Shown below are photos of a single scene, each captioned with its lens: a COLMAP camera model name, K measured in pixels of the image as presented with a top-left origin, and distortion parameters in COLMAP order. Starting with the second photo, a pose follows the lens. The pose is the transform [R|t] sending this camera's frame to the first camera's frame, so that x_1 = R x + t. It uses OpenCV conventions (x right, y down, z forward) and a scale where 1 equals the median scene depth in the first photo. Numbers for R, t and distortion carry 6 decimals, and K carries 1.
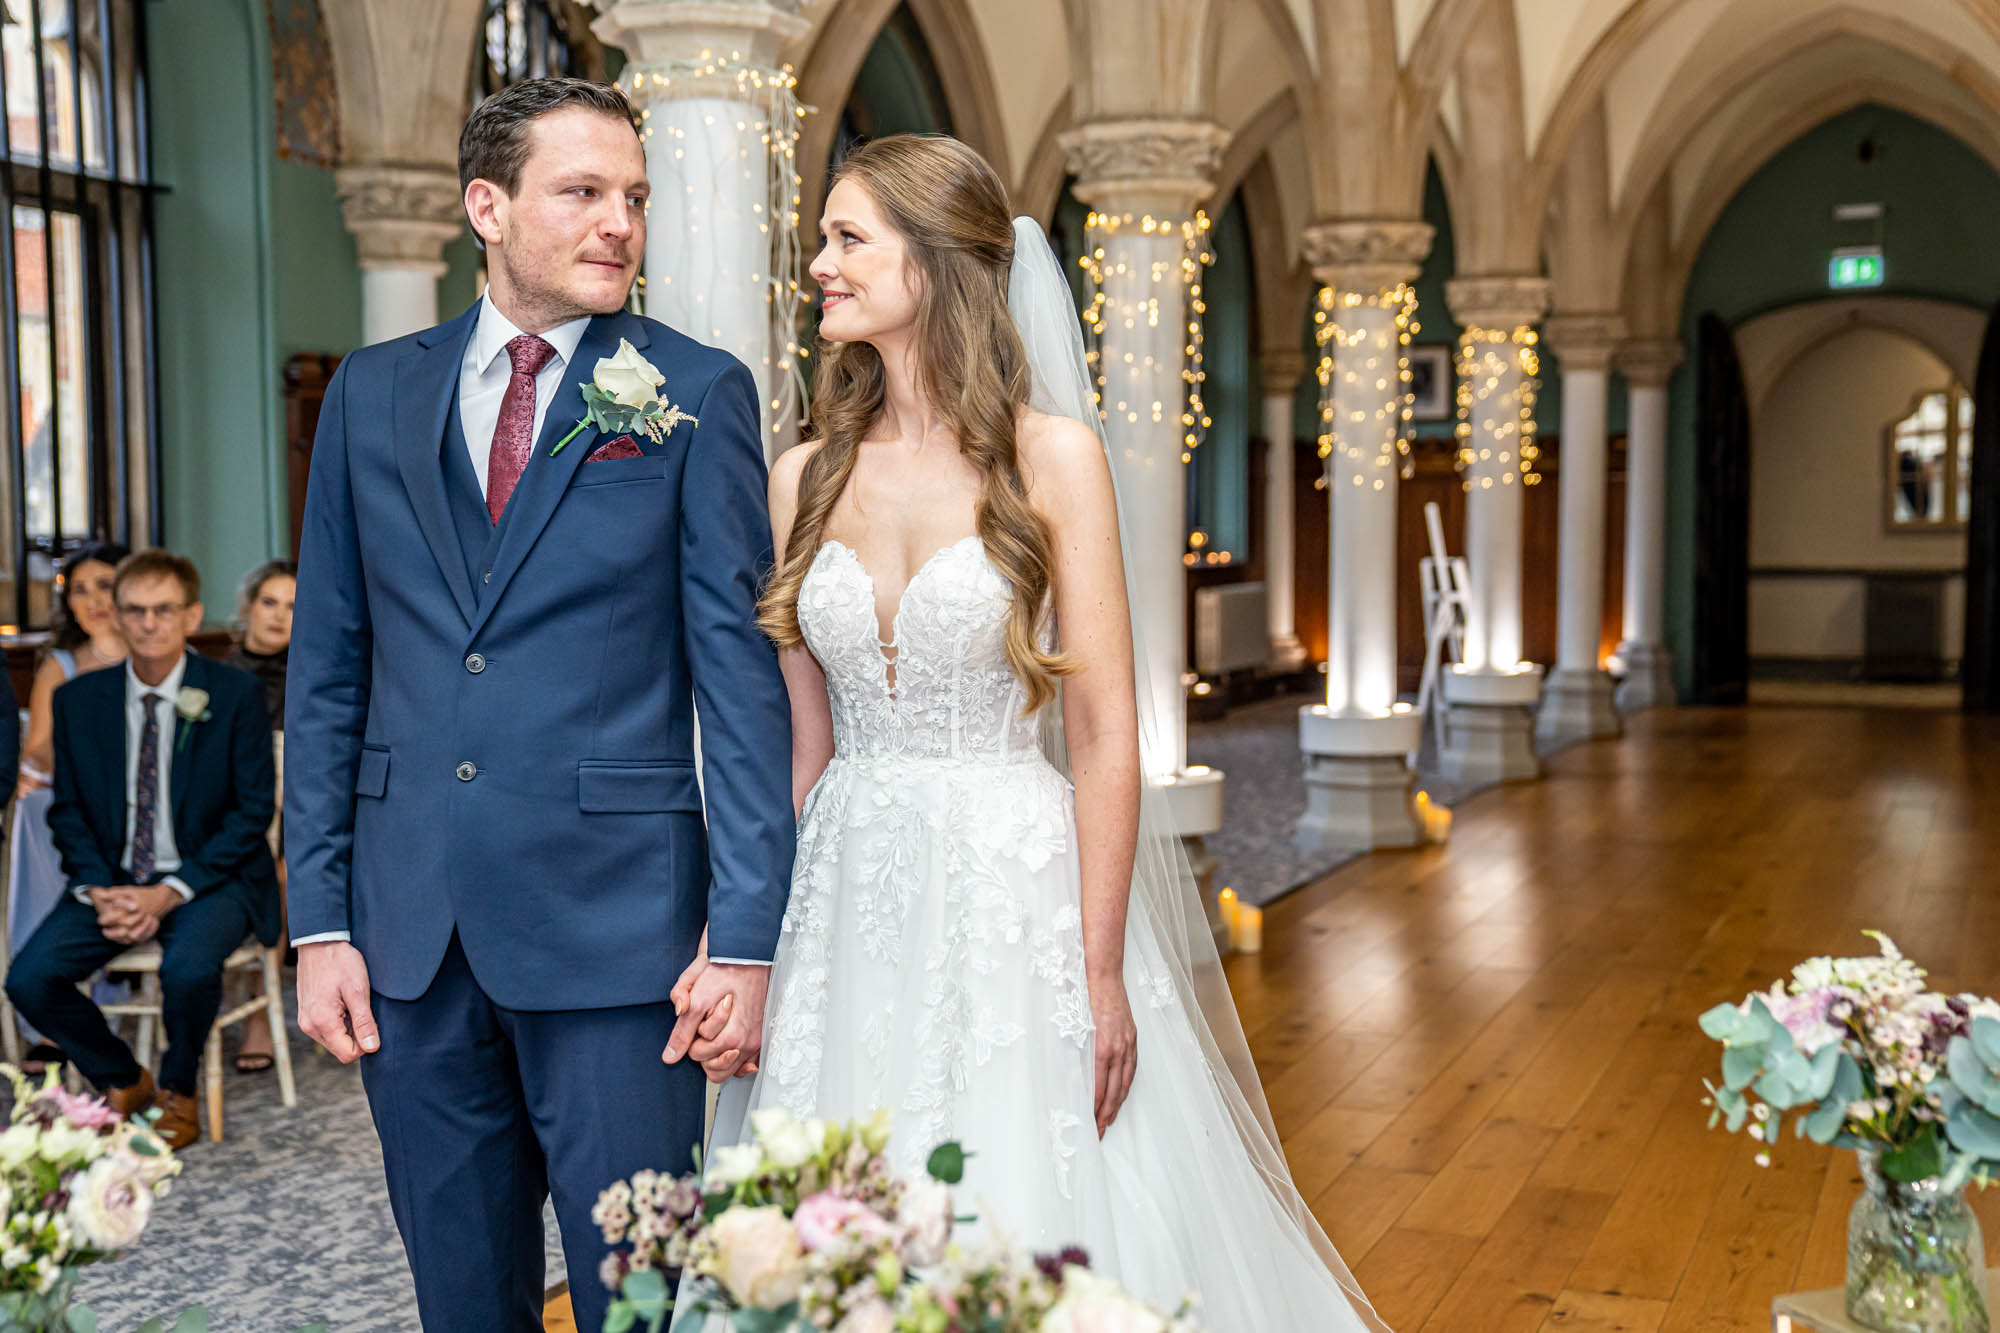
lens RADIAL K [[2454.4, 0, 1000.0], [0, 2454.4, 666.5], [0, 0, 1]] dist [0.072202, 0.343705]
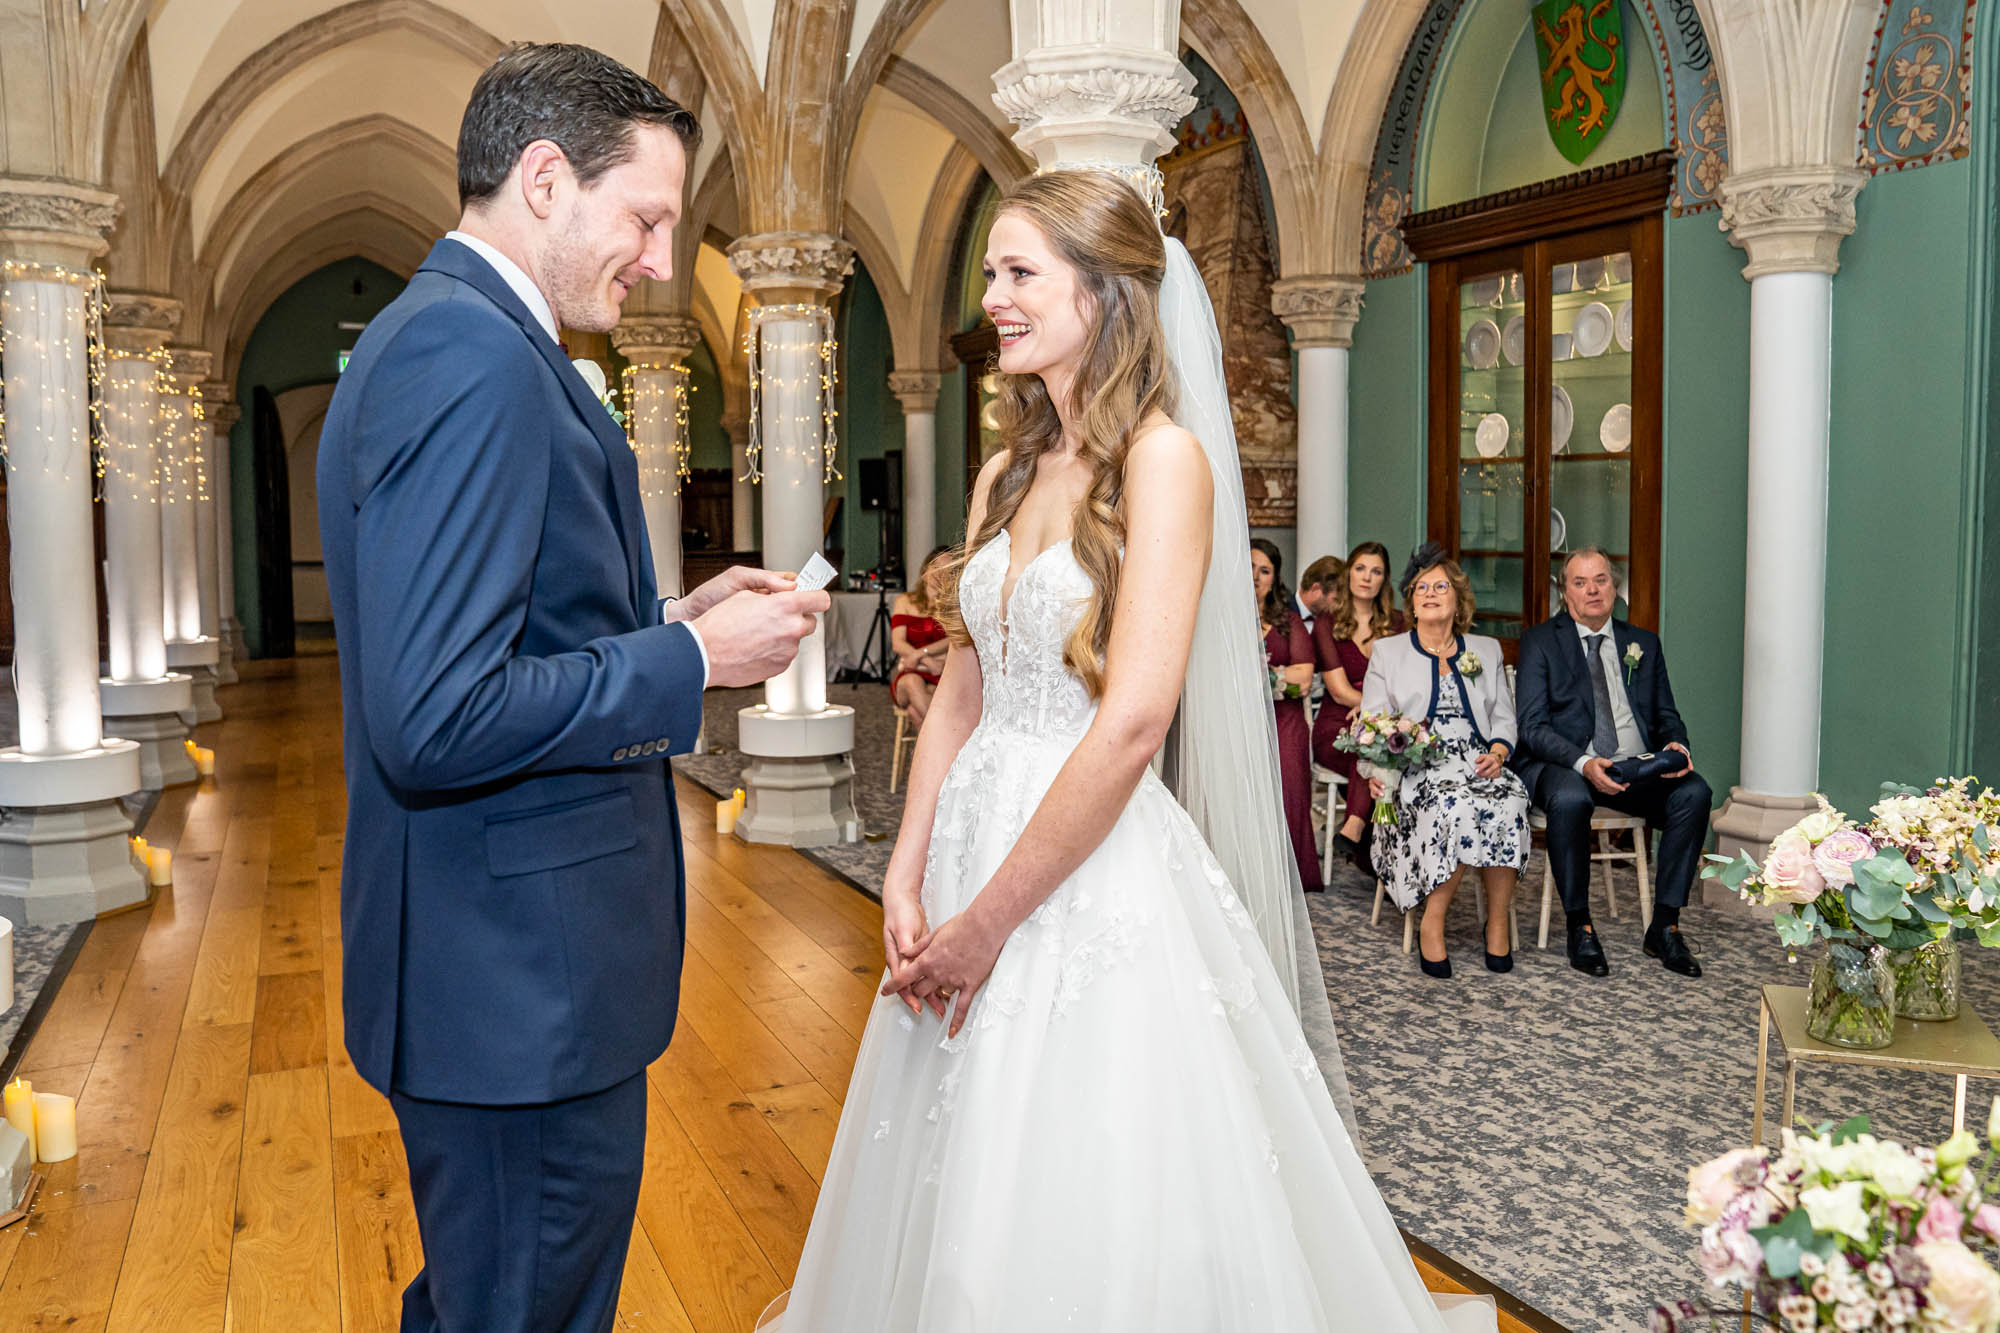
lens RADIAL K [[1540.2, 0, 1069.2], [0, 1540.2, 615.8], [0, 0, 1]] dist [-0.133520, 0.101736]
pose [[0.652729, -0.047125, 0.756124, -0.162034], [0.048021, 0.998630, 0.020785, -0.010751], [-0.756068, 0.022743, 0.654098, 0.195267]]
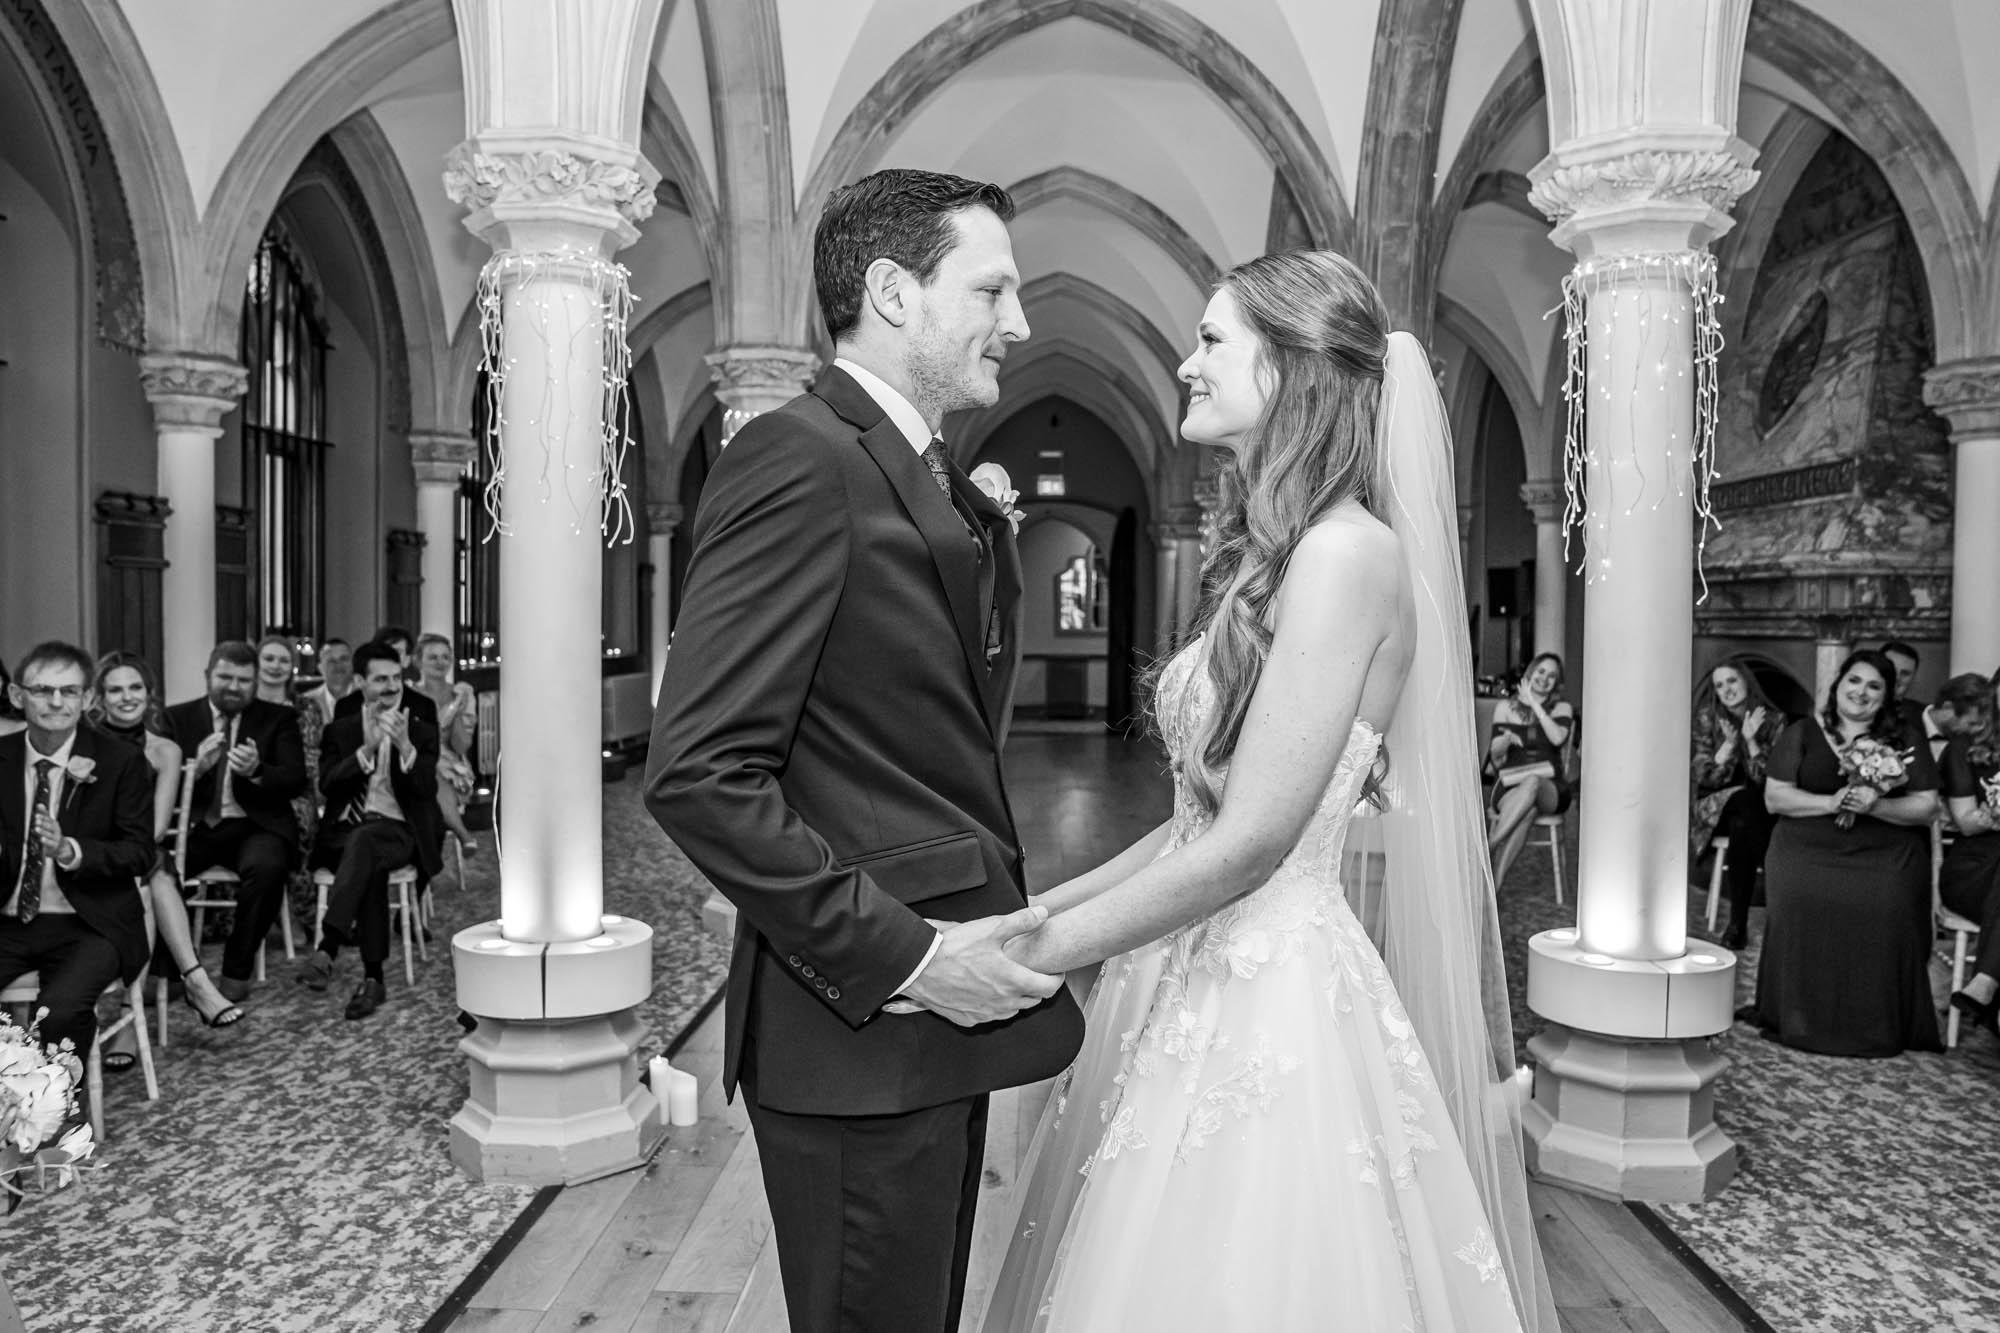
lens RADIAL K [[1420.7, 0, 993.9], [0, 1420.7, 667.7], [0, 0, 1]] dist [-0.130115, 0.099774]
pose [[0.937458, -0.001164, 0.348096, -0.106749], [0.011291, 0.999570, -0.027066, -0.009148], [-0.347915, 0.029304, 0.937068, 0.181583]]
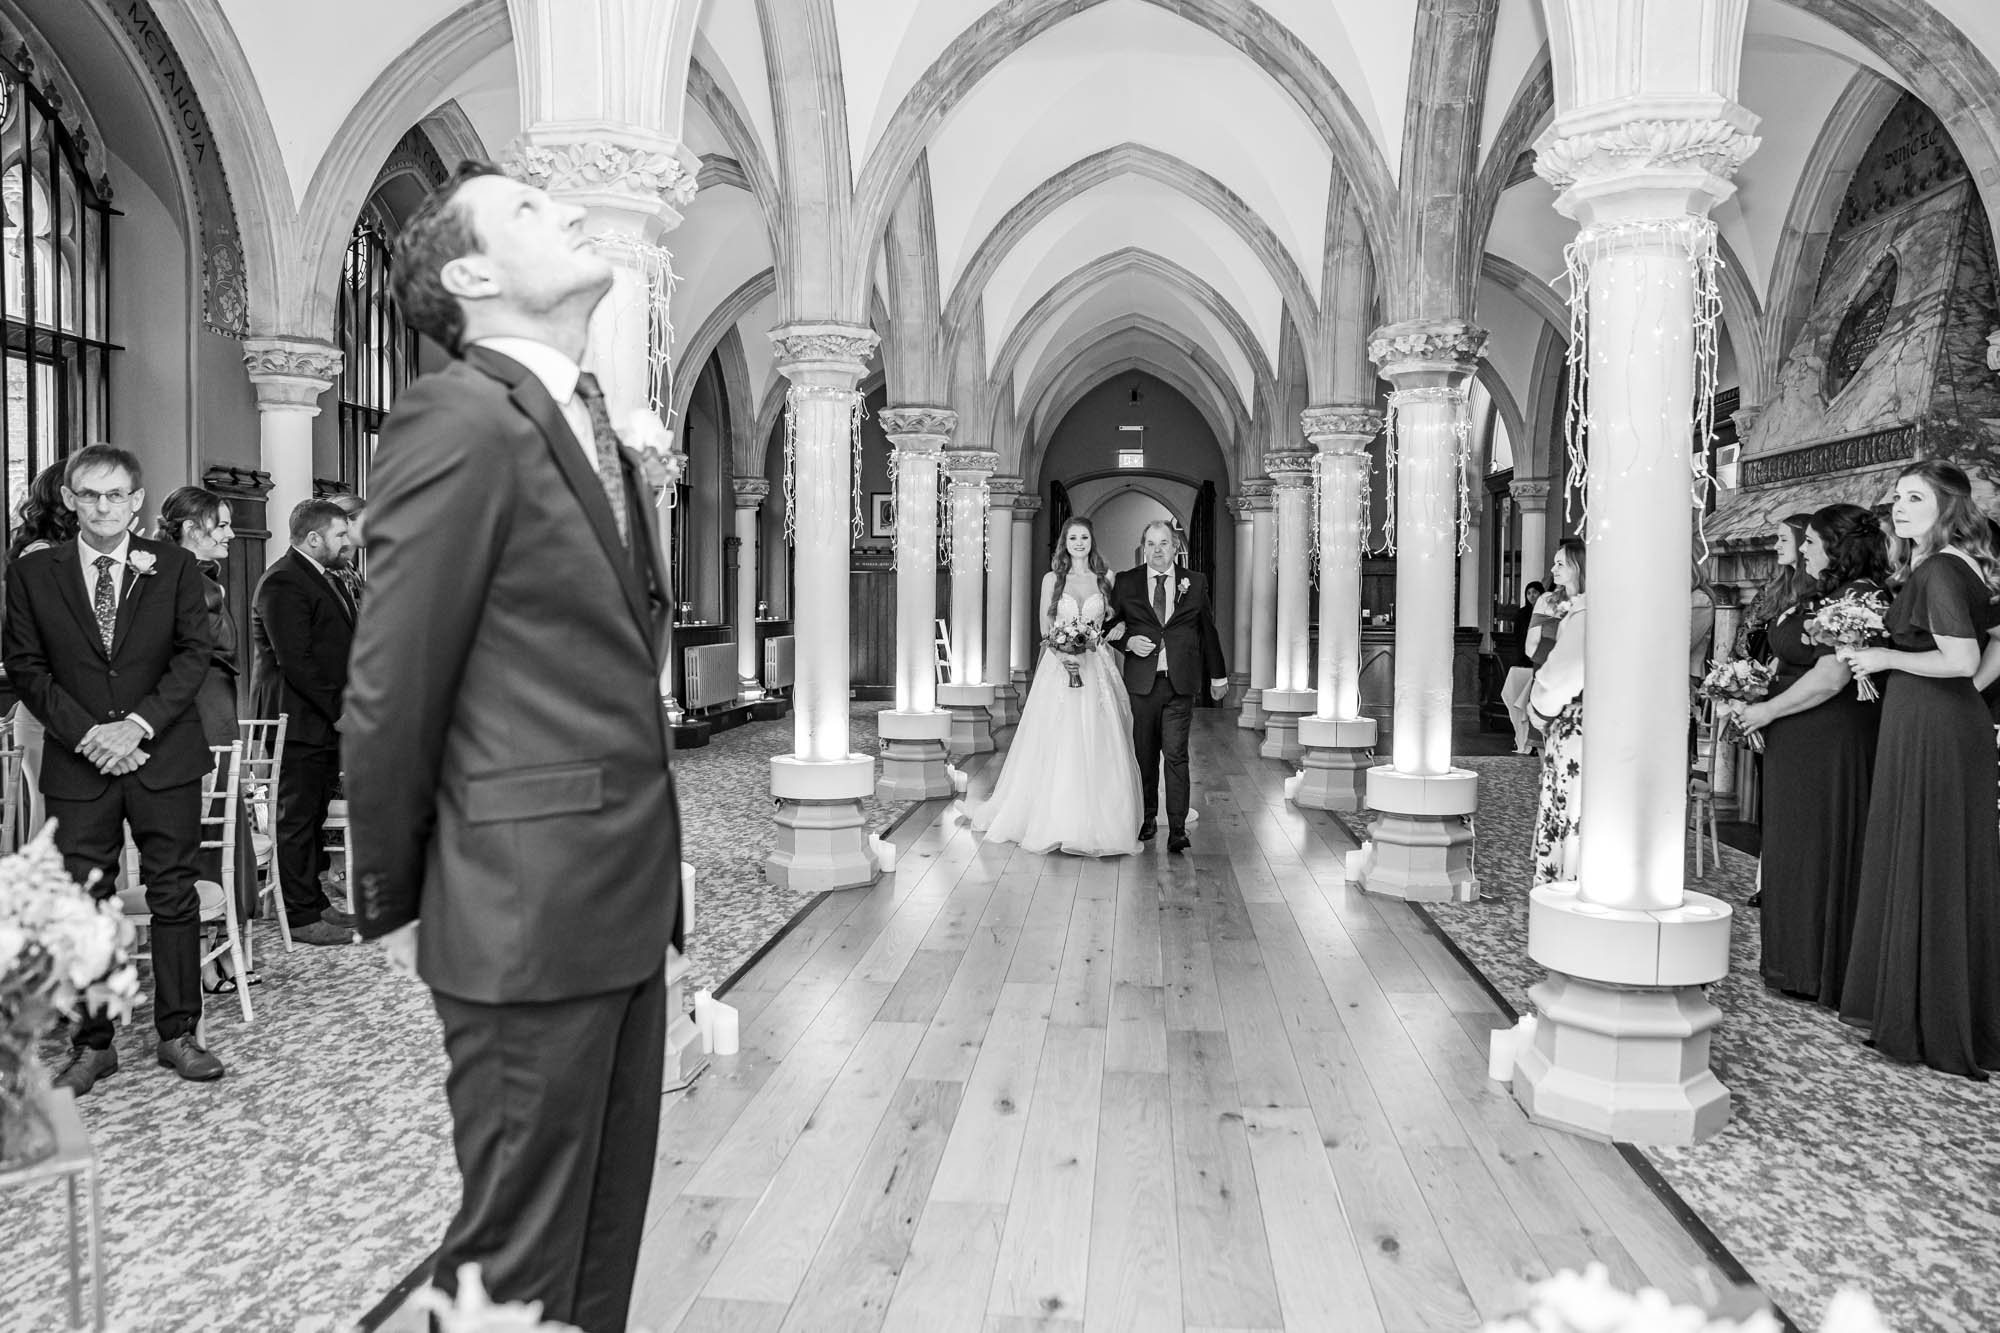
lens RADIAL K [[1412.5, 0, 994.9], [0, 1412.5, 666.8], [0, 0, 1]] dist [-0.131230, 0.102273]
pose [[0.958879, -0.003654, 0.283791, -0.088399], [0.007007, 0.999917, -0.010799, -0.001585], [-0.283728, 0.012343, 0.958825, 0.150214]]
